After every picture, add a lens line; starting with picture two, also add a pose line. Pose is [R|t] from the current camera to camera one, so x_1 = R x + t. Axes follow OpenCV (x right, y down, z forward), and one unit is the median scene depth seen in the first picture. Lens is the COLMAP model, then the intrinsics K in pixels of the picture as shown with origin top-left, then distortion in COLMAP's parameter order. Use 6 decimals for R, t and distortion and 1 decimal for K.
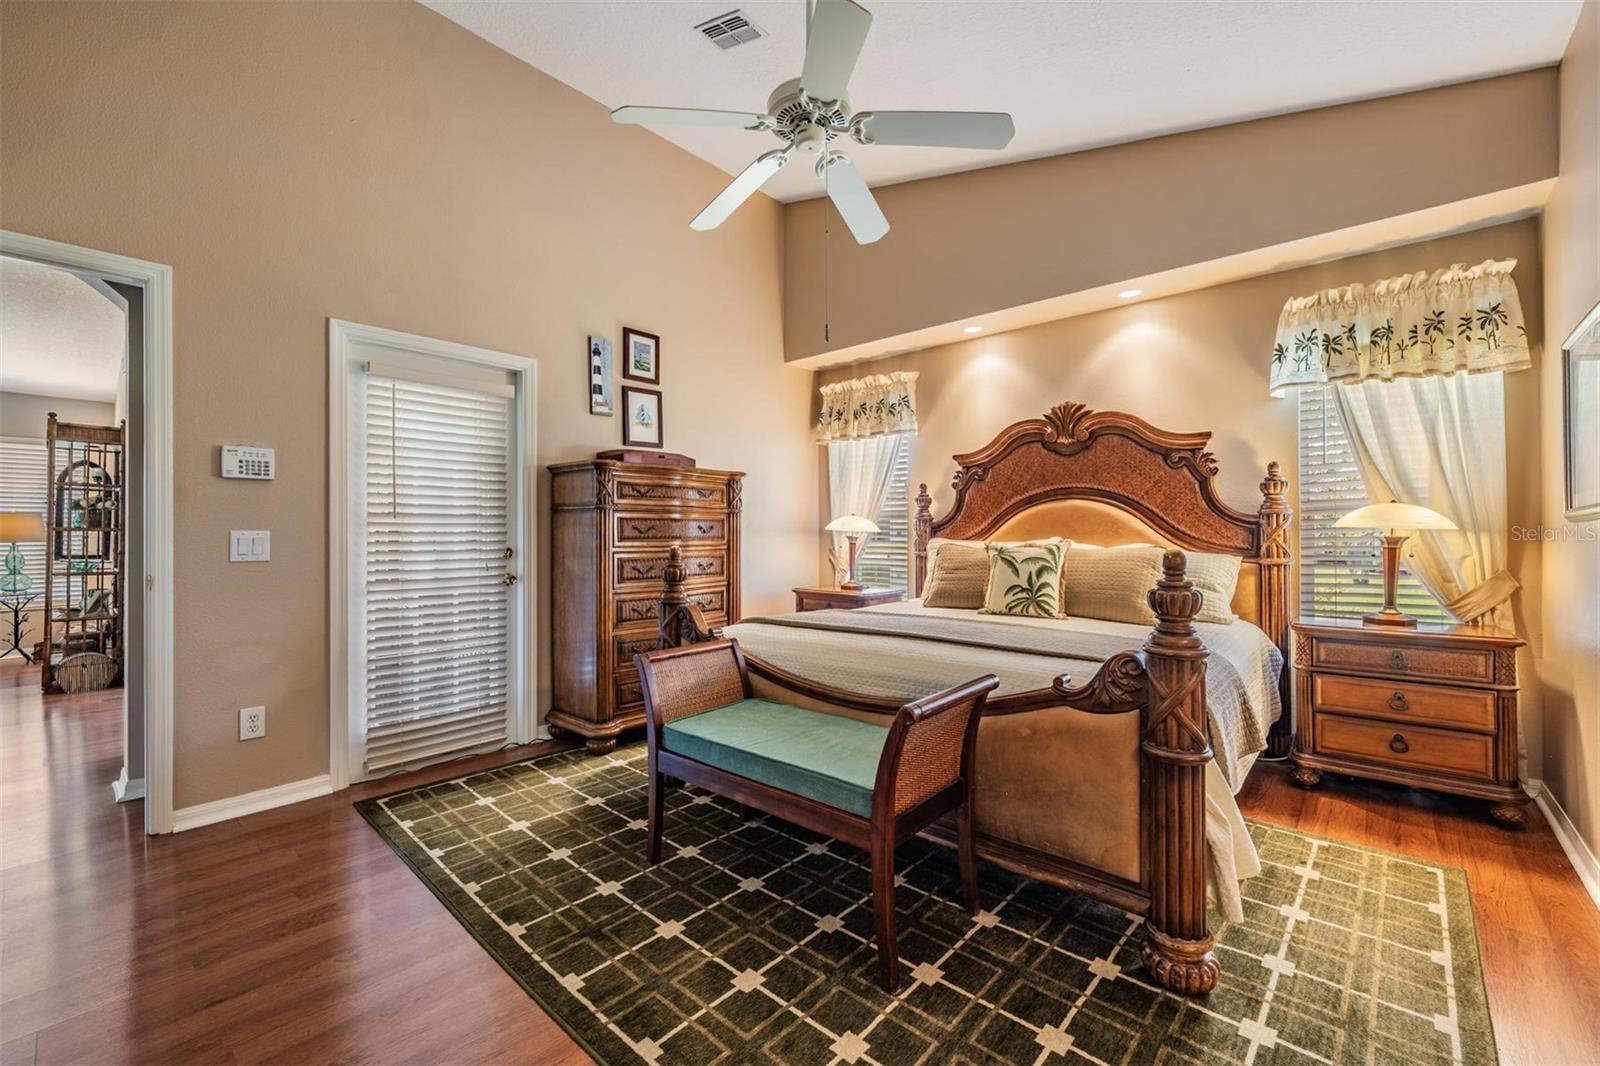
lens RADIAL K [[644.1, 0, 786.0], [0, 644.1, 536.3], [0, 0, 1]] dist [-0.003132, -0.000156]
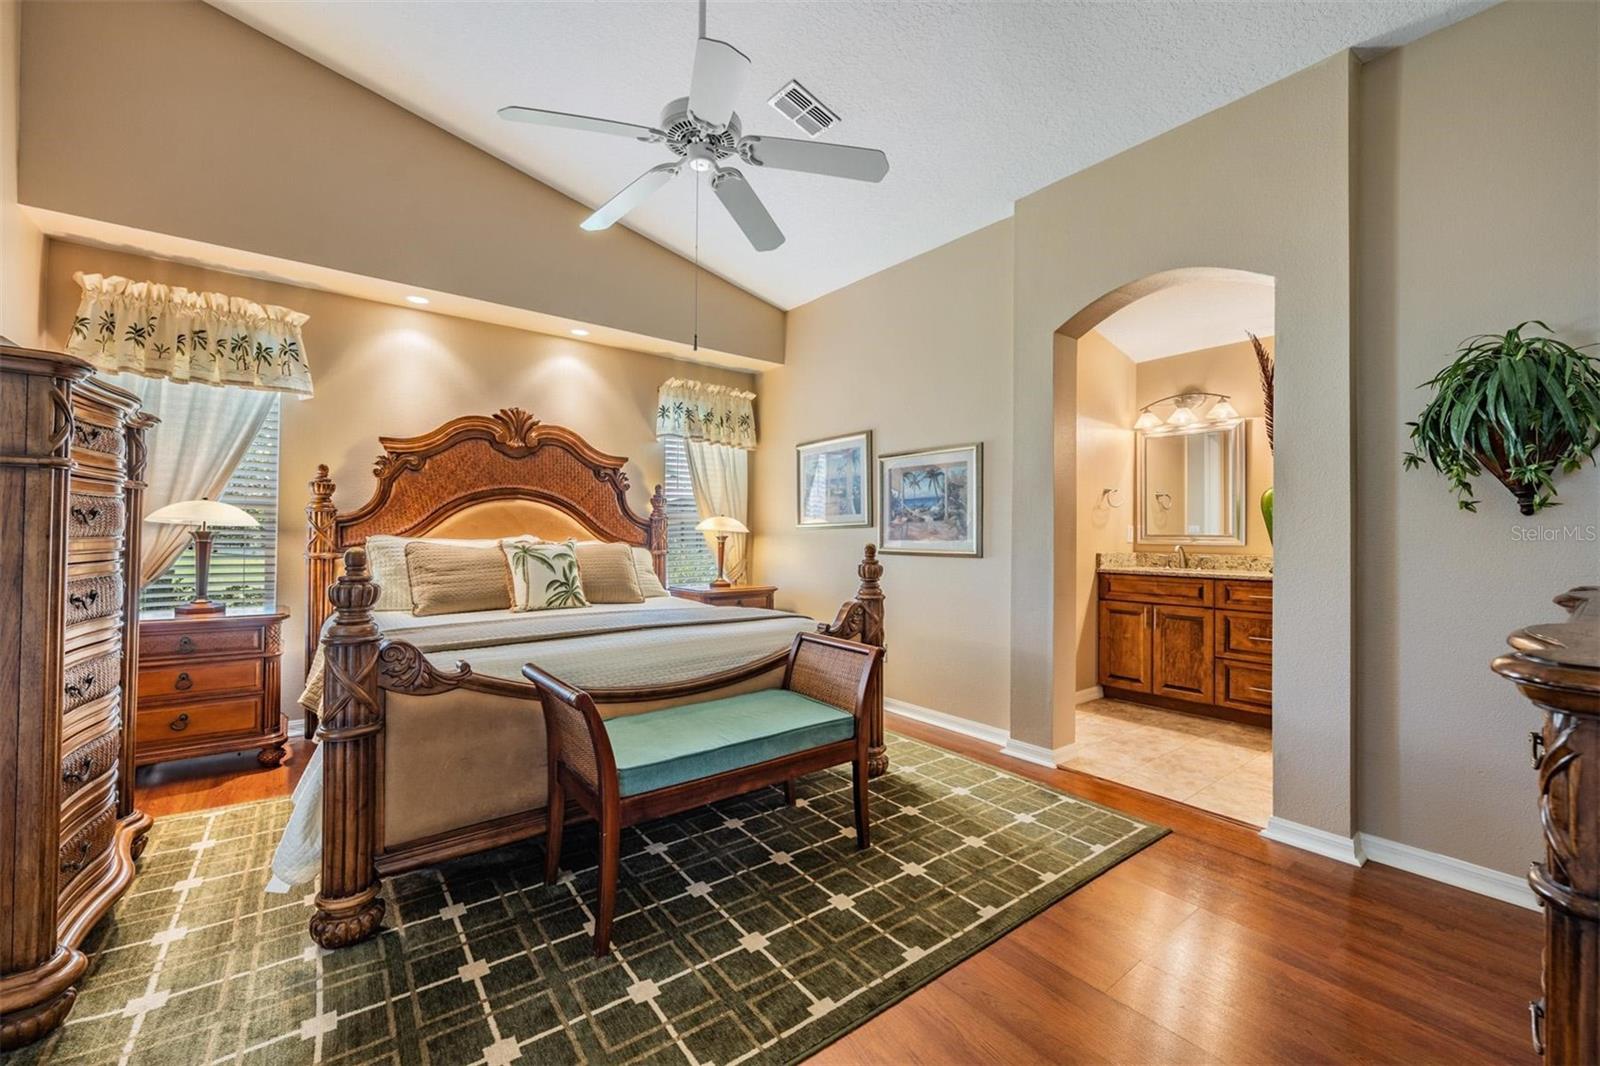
lens RADIAL K [[644.1, 0, 795.5], [0, 644.1, 525.6], [0, 0, 1]] dist [-0.003132, -0.000156]
pose [[0.180814, 0.016524, 0.983378, -0.549029], [-0.008834, 0.999846, -0.015176, -0.002030], [-0.983478, -0.005943, 0.180932, 0.370141]]
